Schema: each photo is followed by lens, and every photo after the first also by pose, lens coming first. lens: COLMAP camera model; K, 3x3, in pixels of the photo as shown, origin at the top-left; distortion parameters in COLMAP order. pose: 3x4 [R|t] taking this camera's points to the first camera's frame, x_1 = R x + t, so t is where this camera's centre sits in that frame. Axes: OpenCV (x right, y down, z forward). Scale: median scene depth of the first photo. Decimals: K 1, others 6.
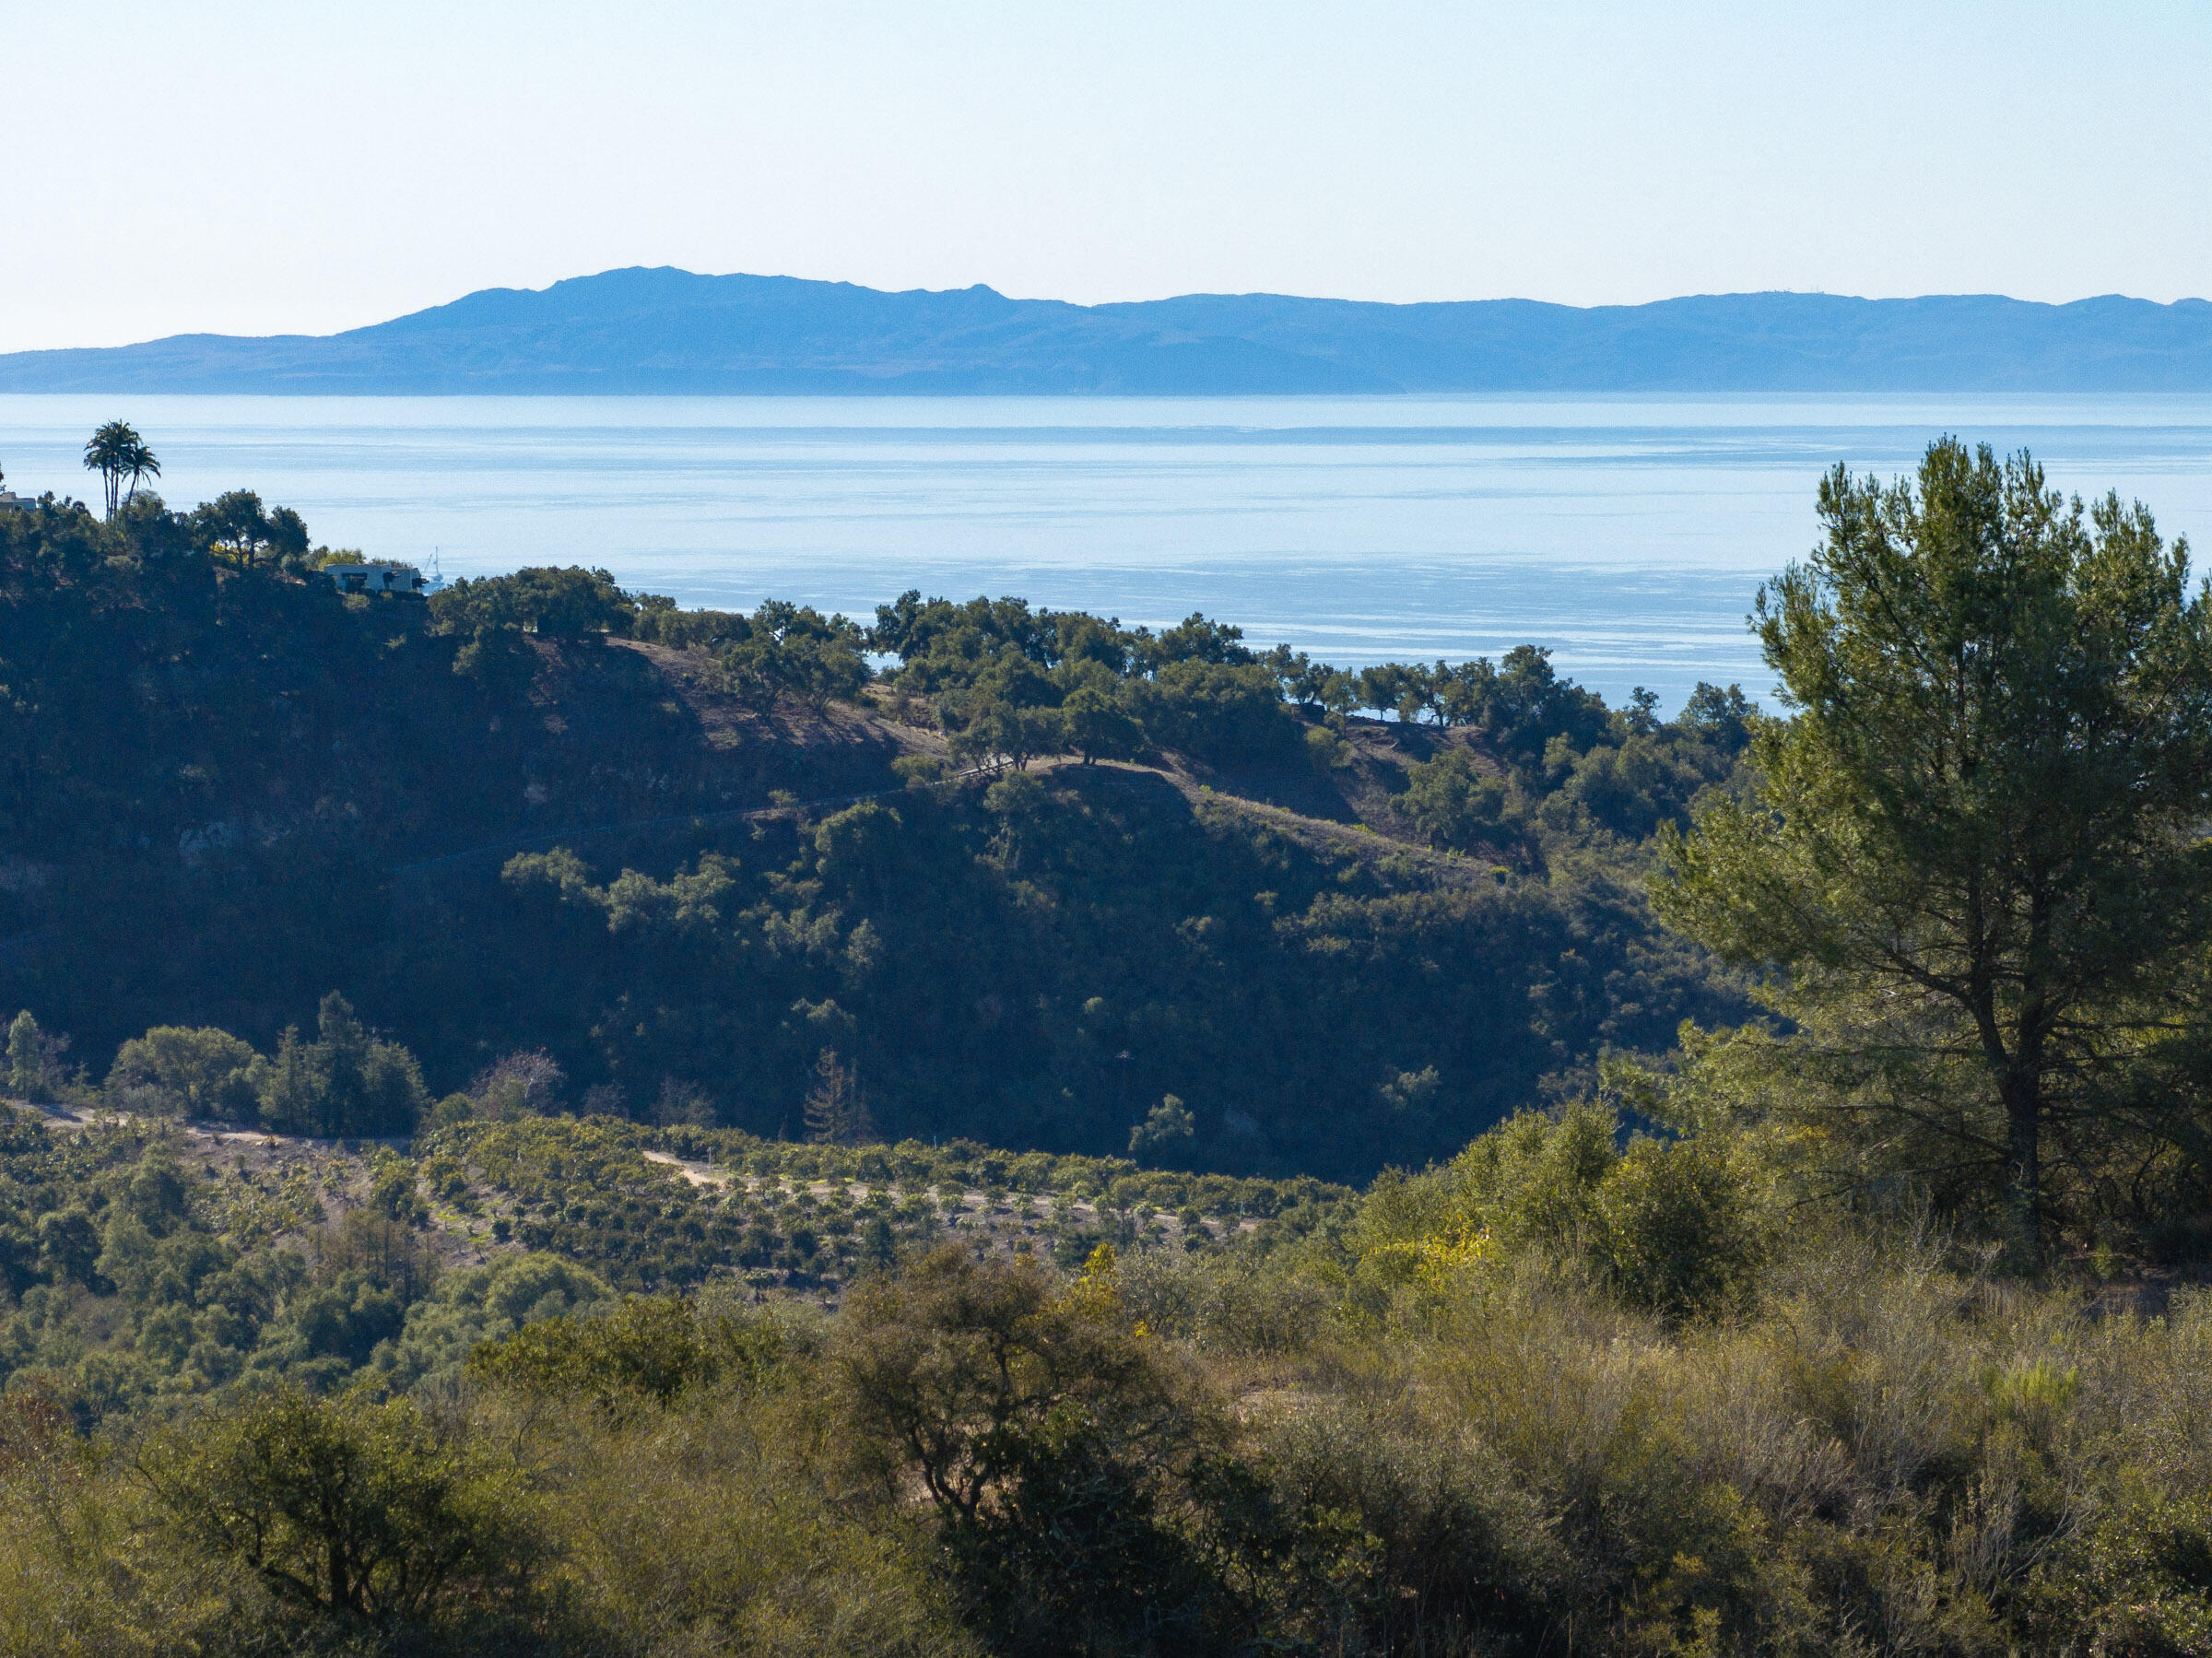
lens RADIAL K [[10679.4, 0, 1105.4], [0, 10679.4, 828.7], [0, 0, 1]] dist [0.429198, 0.000000]
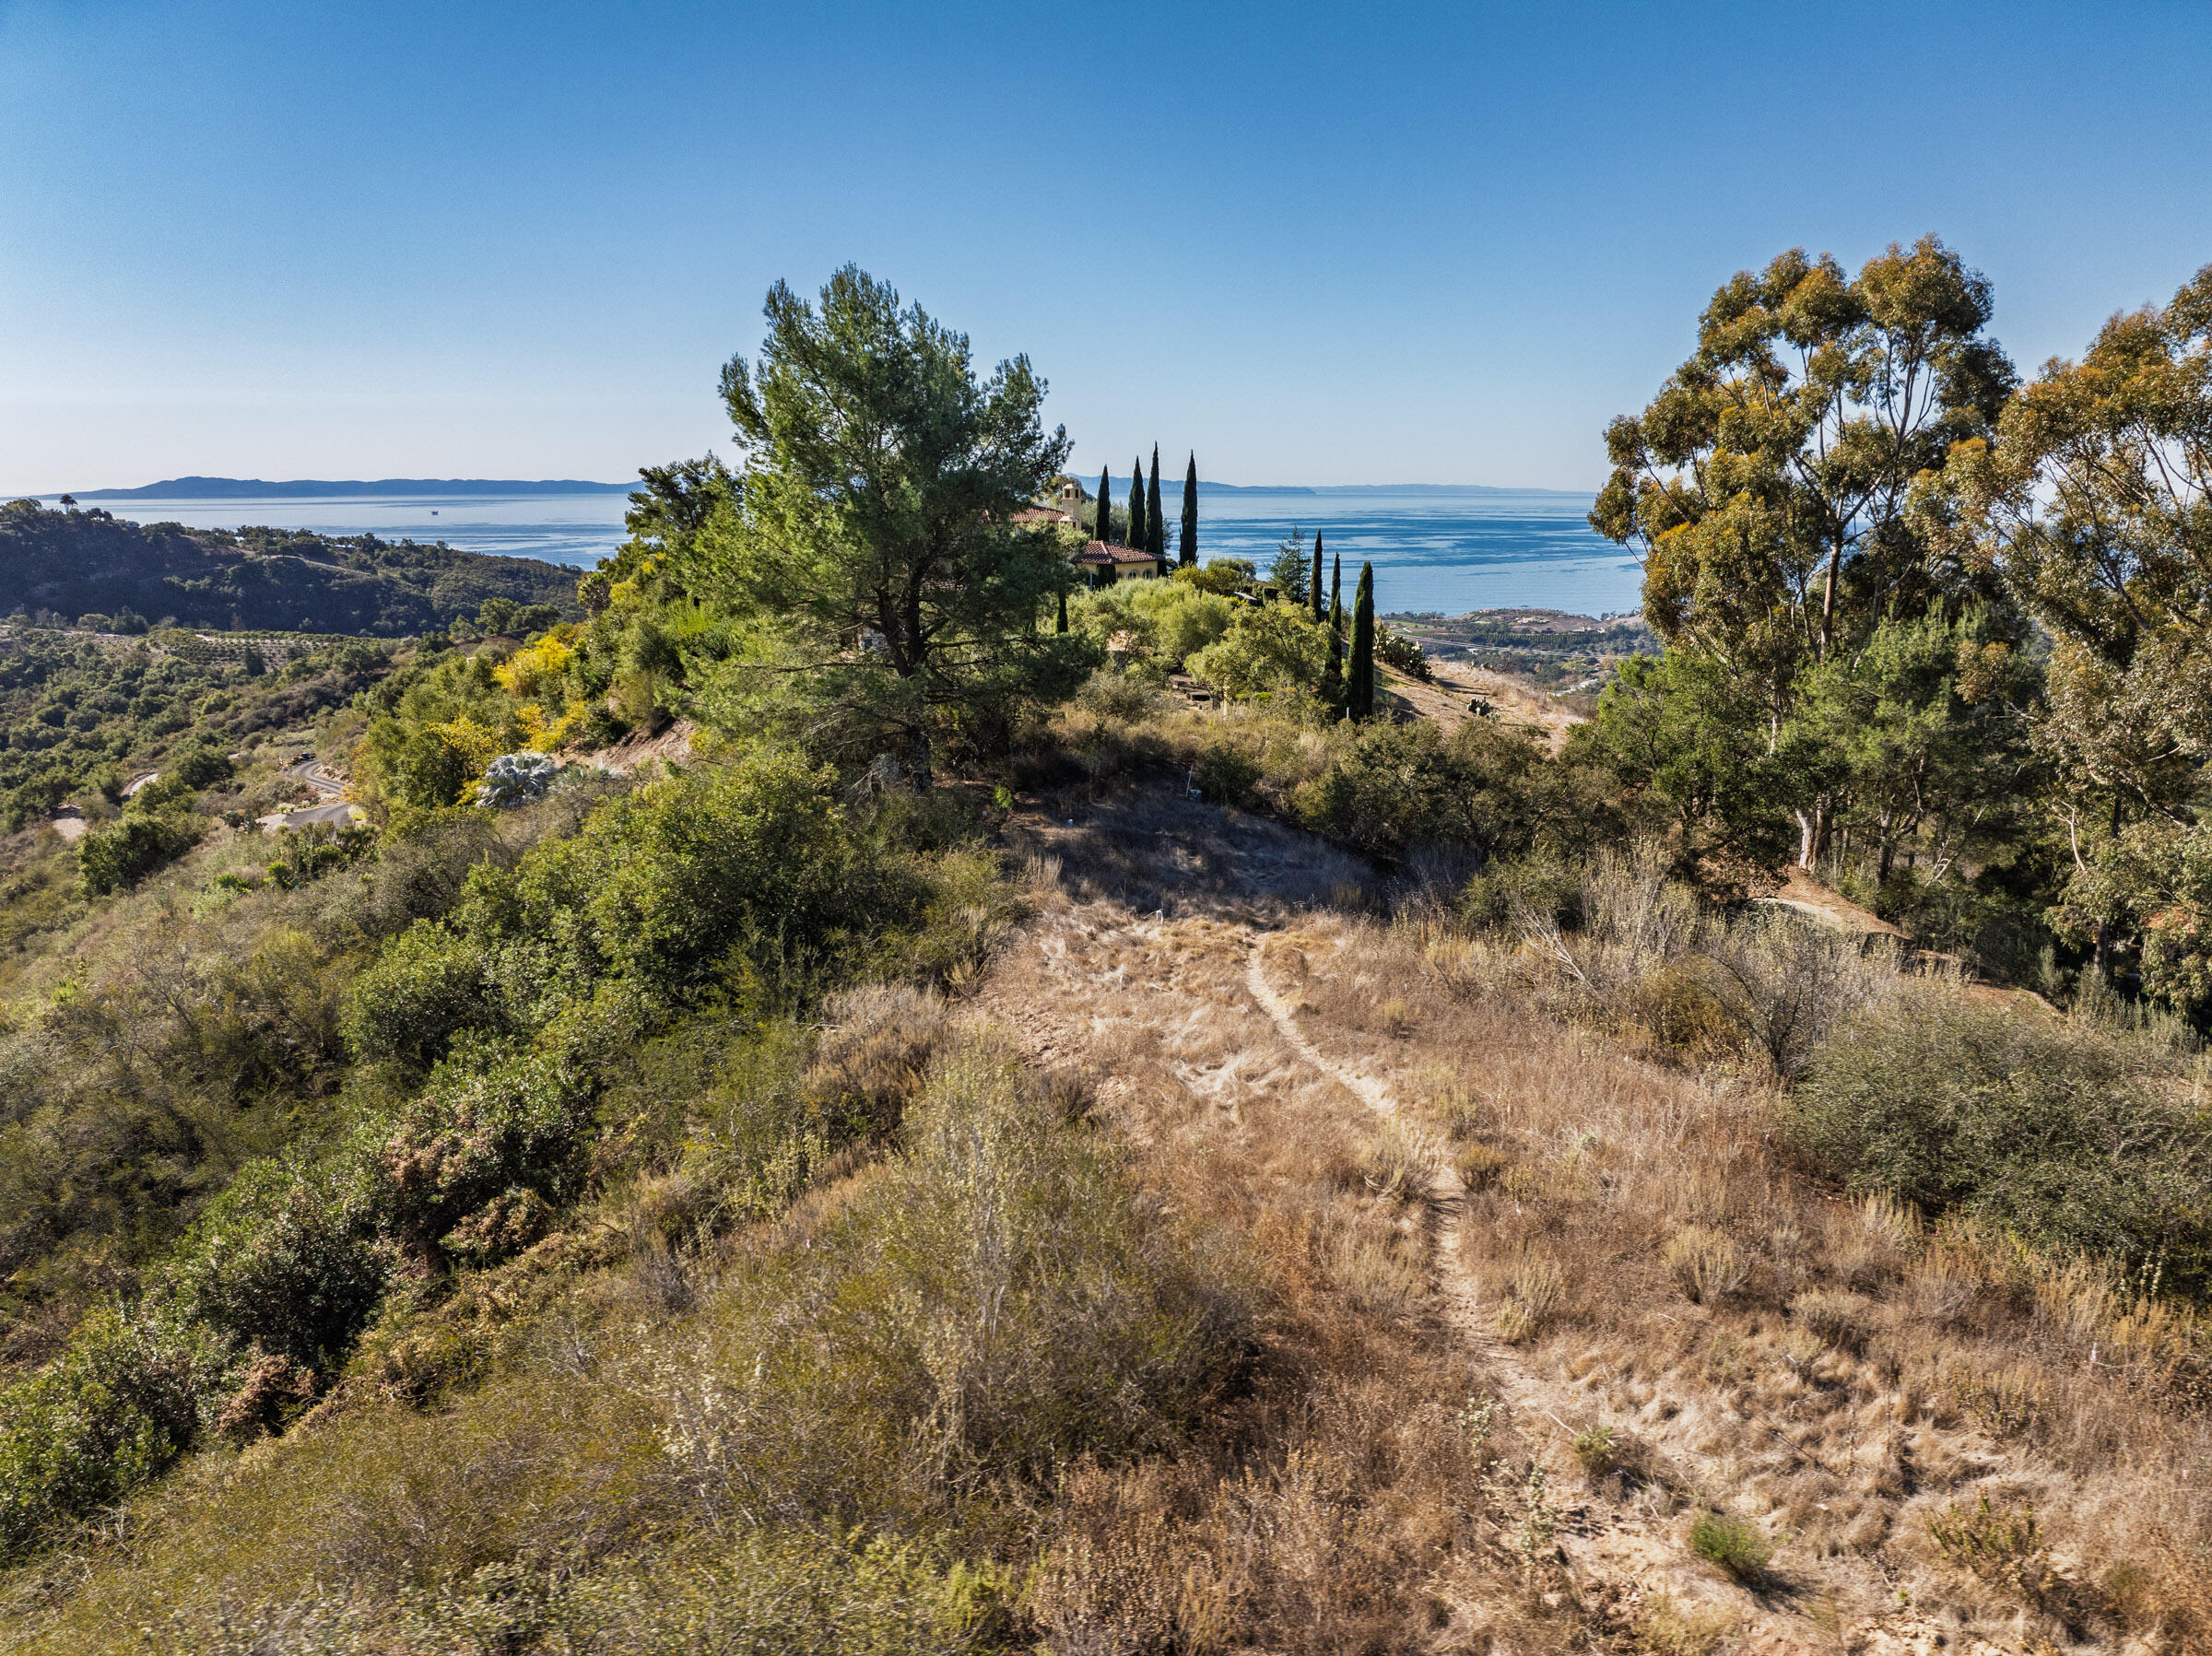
lens RADIAL K [[1553.1, 0, 1112.9], [0, 1553.1, 831.4], [0, 0, 1]] dist [-0.043692, 0.006021]
pose [[0.883334, -0.104098, 0.457039, 0.000363], [0.022634, 0.983364, 0.180231, 0.000613], [-0.468197, -0.148859, 0.870995, 0.112522]]
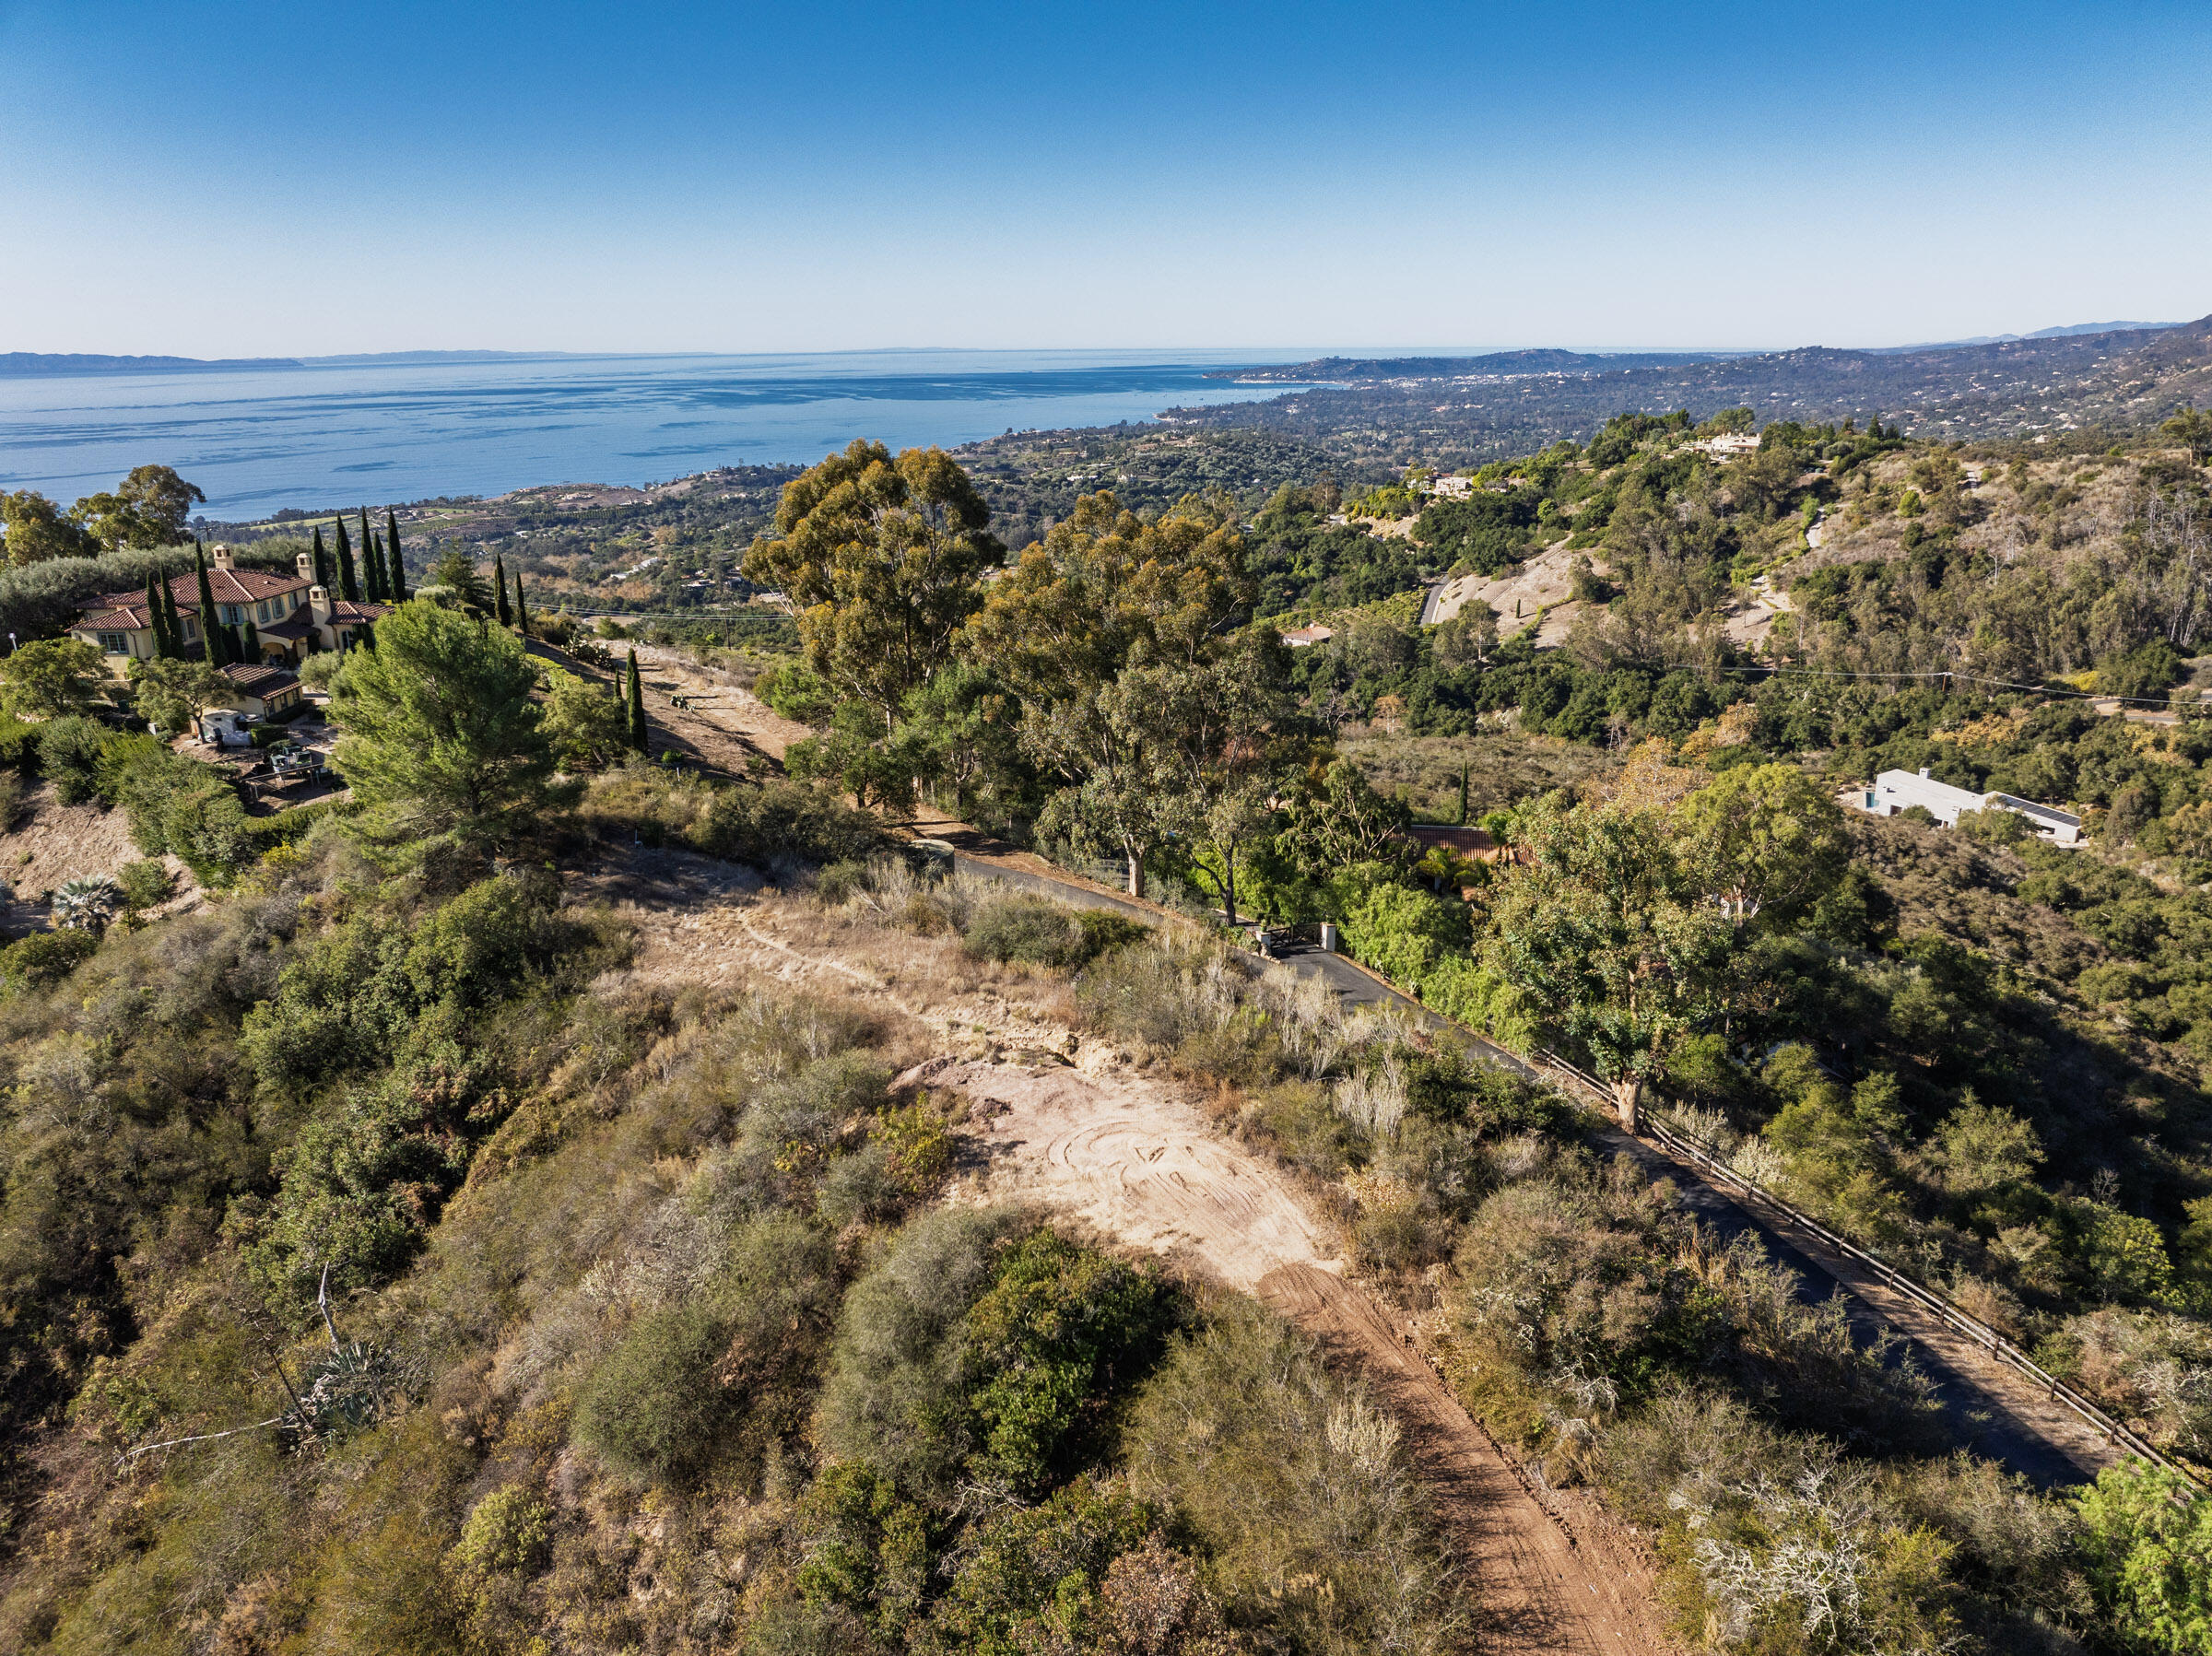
lens RADIAL K [[1553.1, 0, 1104.8], [0, 1553.1, 835.0], [0, 0, 1]] dist [-0.043692, 0.006021]
pose [[0.471579, -0.279020, 0.836517, -0.026087], [0.056120, 0.956195, 0.287302, -0.011332], [-0.880036, -0.088540, 0.466579, 0.094968]]
